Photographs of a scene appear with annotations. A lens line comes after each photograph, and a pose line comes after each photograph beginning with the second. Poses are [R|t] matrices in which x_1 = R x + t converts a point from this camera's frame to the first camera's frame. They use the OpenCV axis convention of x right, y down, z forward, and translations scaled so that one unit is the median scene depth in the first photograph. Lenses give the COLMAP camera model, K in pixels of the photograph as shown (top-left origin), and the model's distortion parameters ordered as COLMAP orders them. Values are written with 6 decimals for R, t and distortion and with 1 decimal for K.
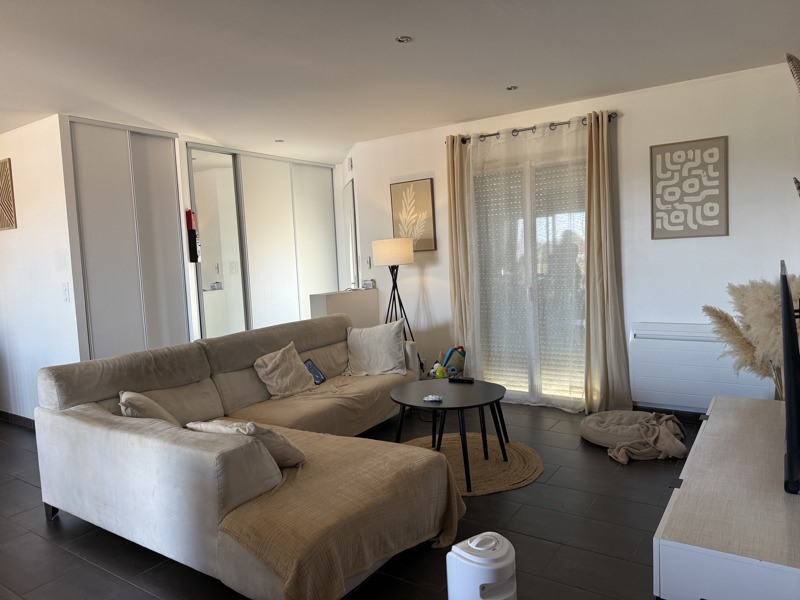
lens RADIAL K [[563.3, 0, 400.0], [0, 563.3, 300.0], [0, 0, 1]] dist [0.152873, -0.327024]
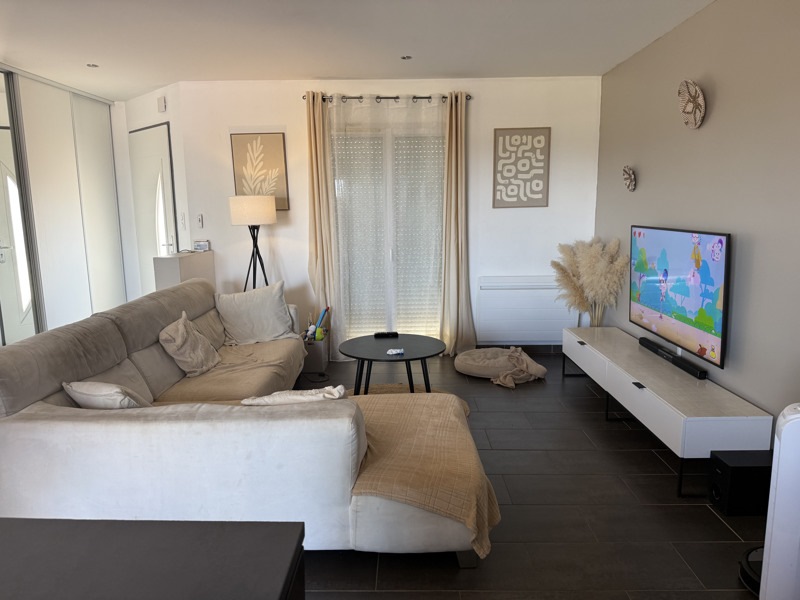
lens RADIAL K [[564.4, 0, 401.1], [0, 564.4, 310.4], [0, 0, 1]] dist [0.095222, -0.152253]
pose [[0.828377, -0.062567, 0.556665, -0.415259], [0.019942, 0.996407, 0.082315, 0.008231], [-0.559815, -0.057087, 0.826649, 0.102729]]
